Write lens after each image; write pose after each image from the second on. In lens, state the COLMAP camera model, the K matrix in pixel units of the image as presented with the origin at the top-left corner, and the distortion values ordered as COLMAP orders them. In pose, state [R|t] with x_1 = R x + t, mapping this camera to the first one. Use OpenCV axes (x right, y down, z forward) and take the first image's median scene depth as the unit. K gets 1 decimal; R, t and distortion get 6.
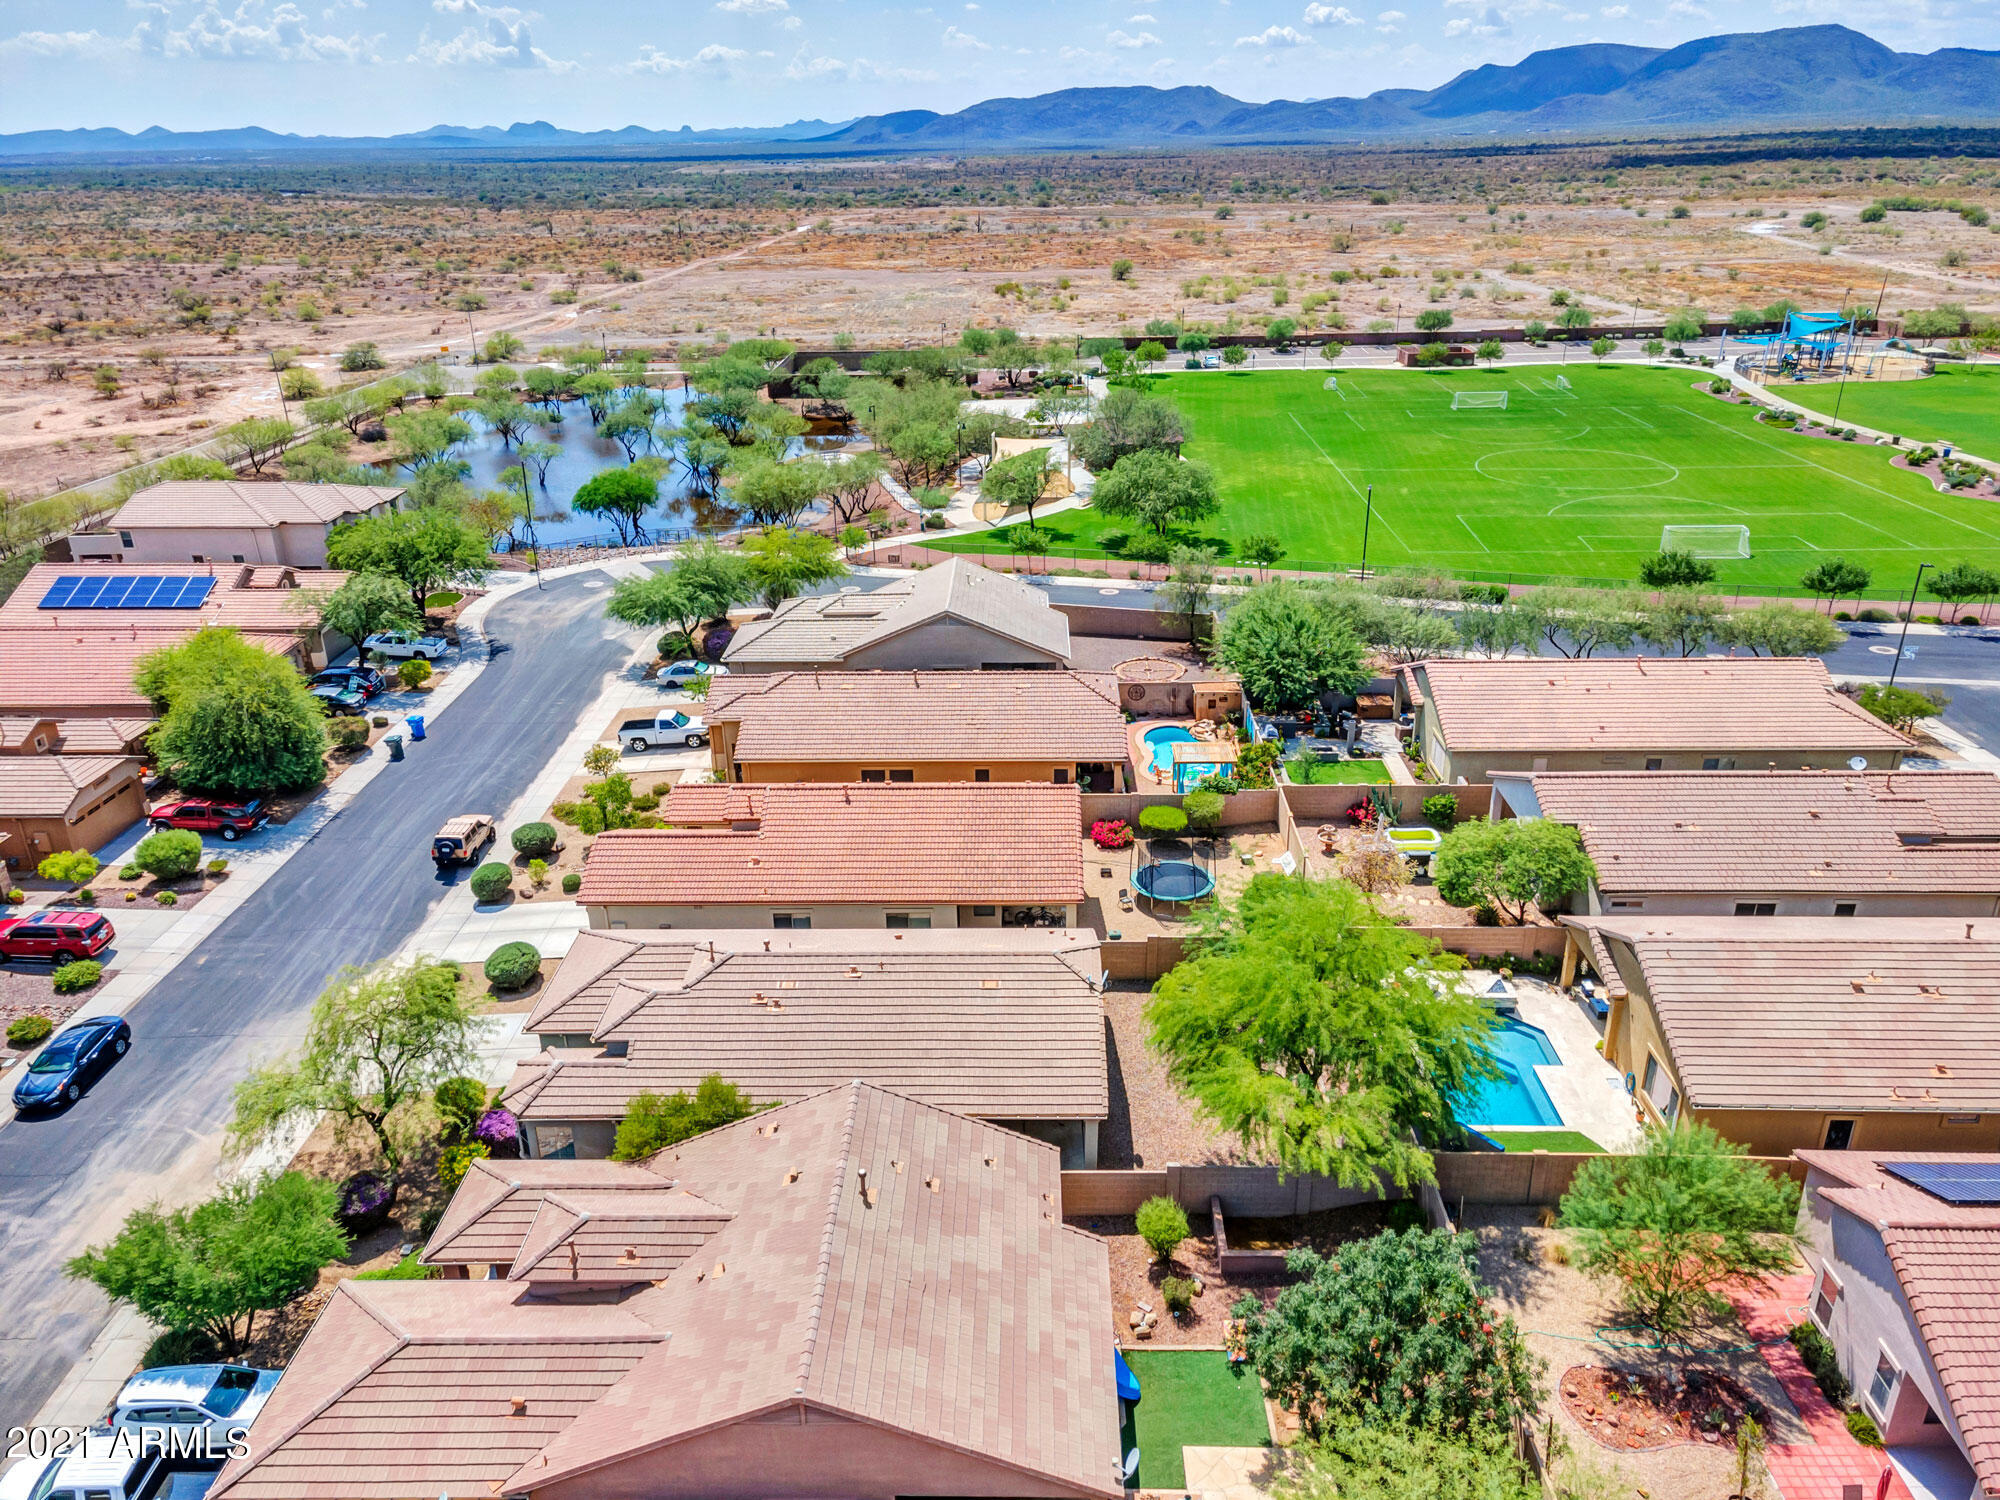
lens RADIAL K [[1447.5, 0, 1027.6], [0, 1447.5, 749.9], [0, 0, 1]] dist [0.033506, -0.000115]
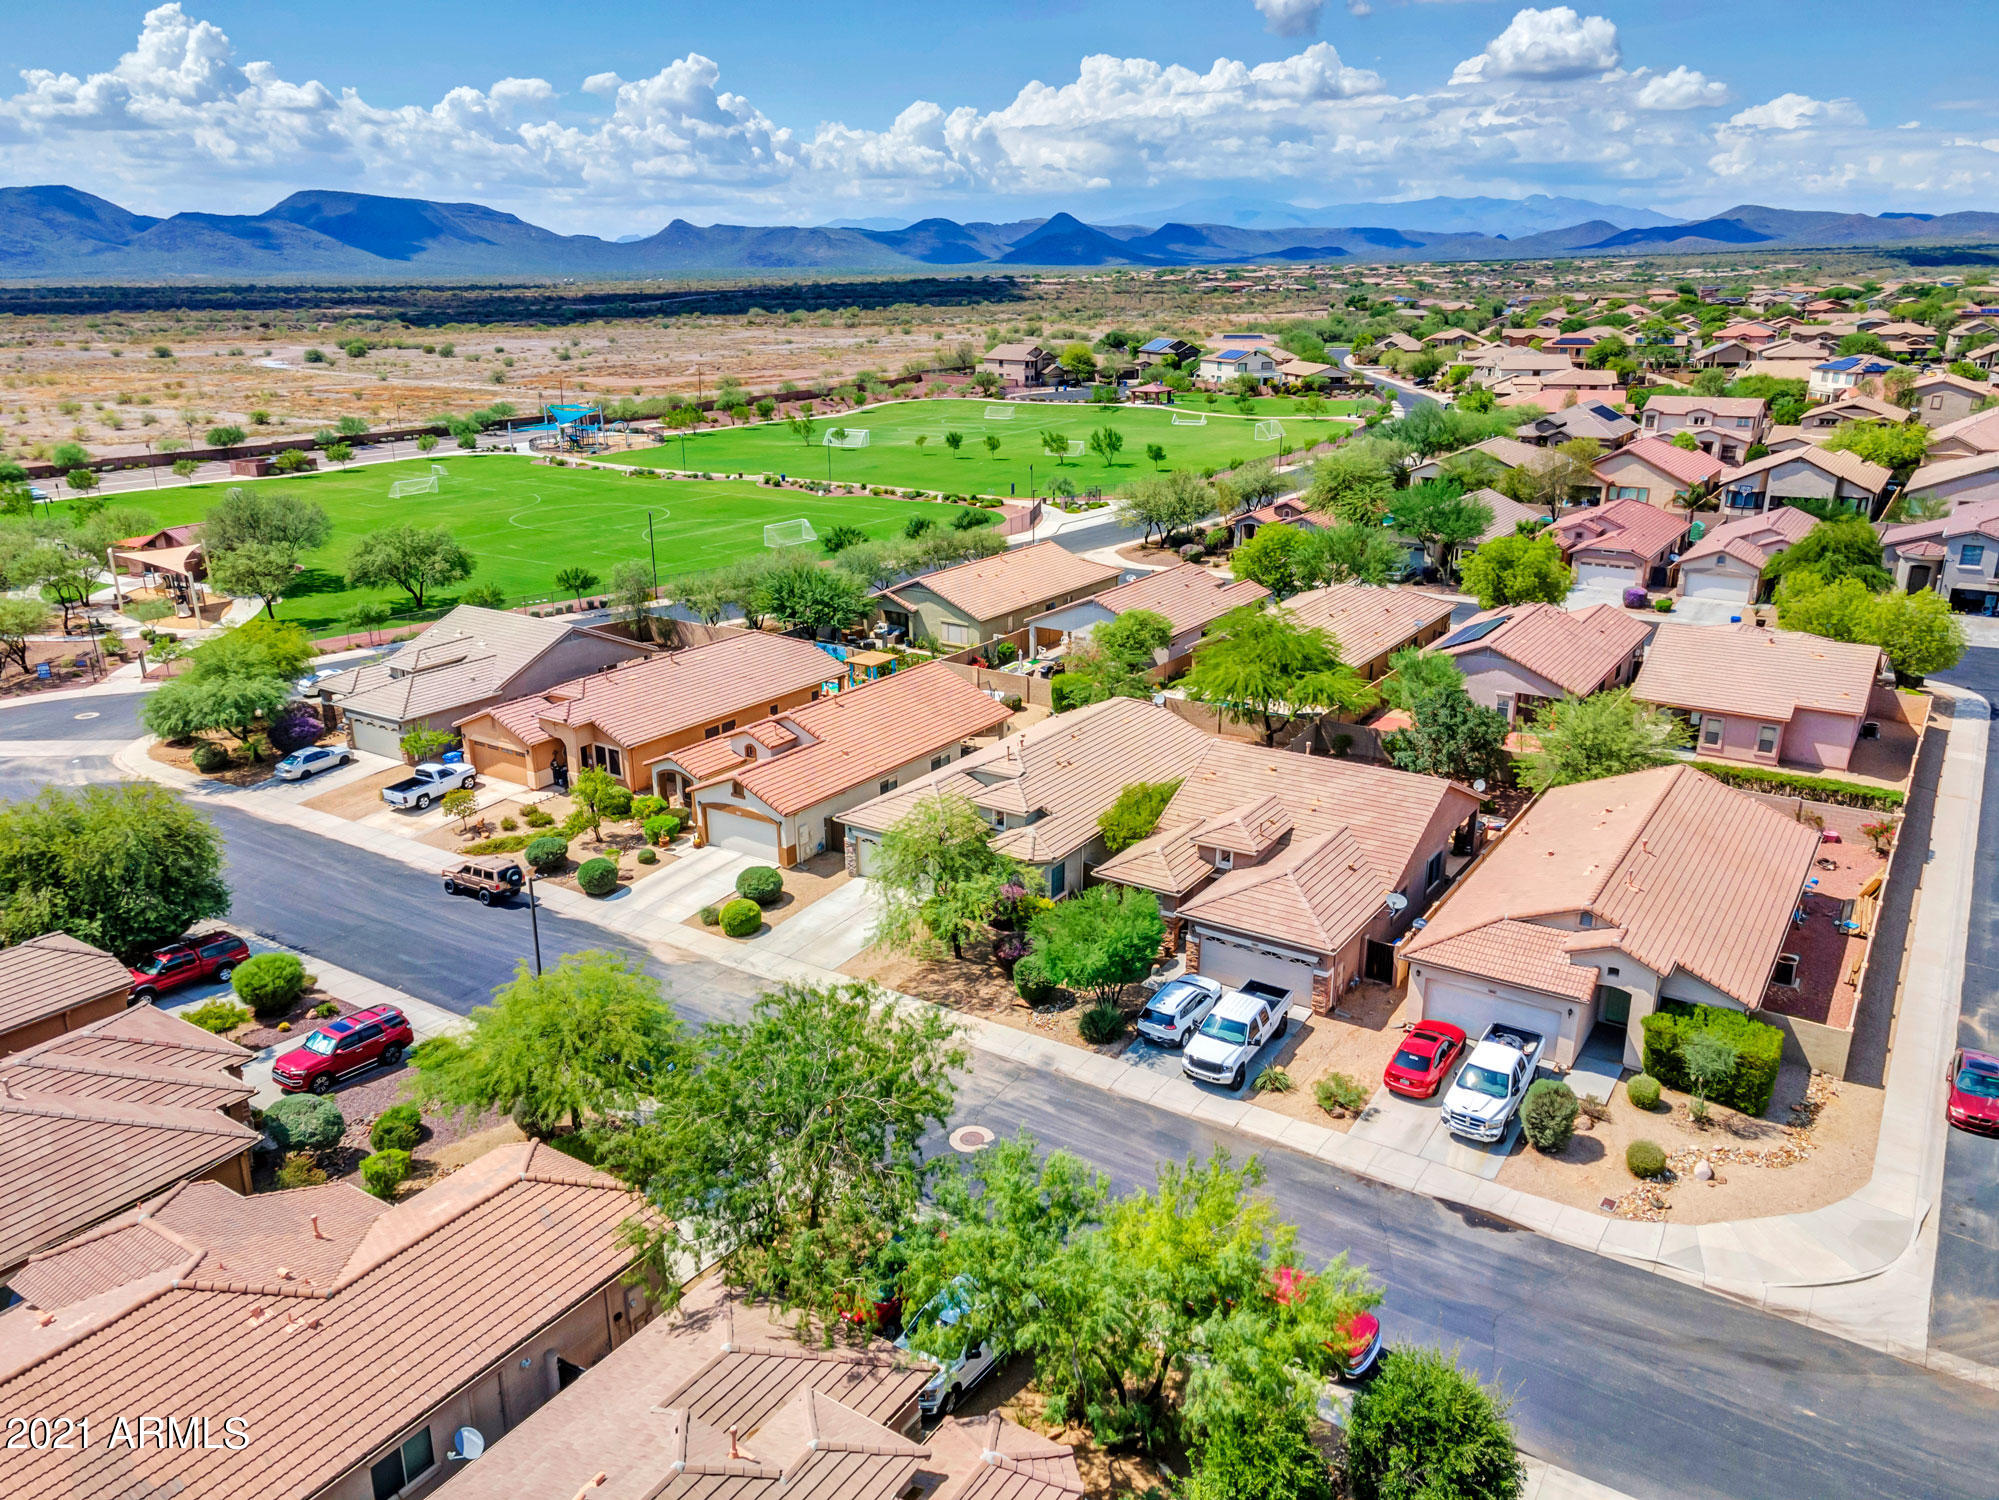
lens RADIAL K [[1446.7, 0, 1027.0], [0, 1446.7, 749.9], [0, 0, 1]] dist [0.033506, -0.000115]
pose [[0.537054, -0.255282, 0.803993, -0.717272], [0.330546, 0.940574, 0.077849, 0.018748], [-0.776088, 0.223947, 0.589521, 0.091899]]
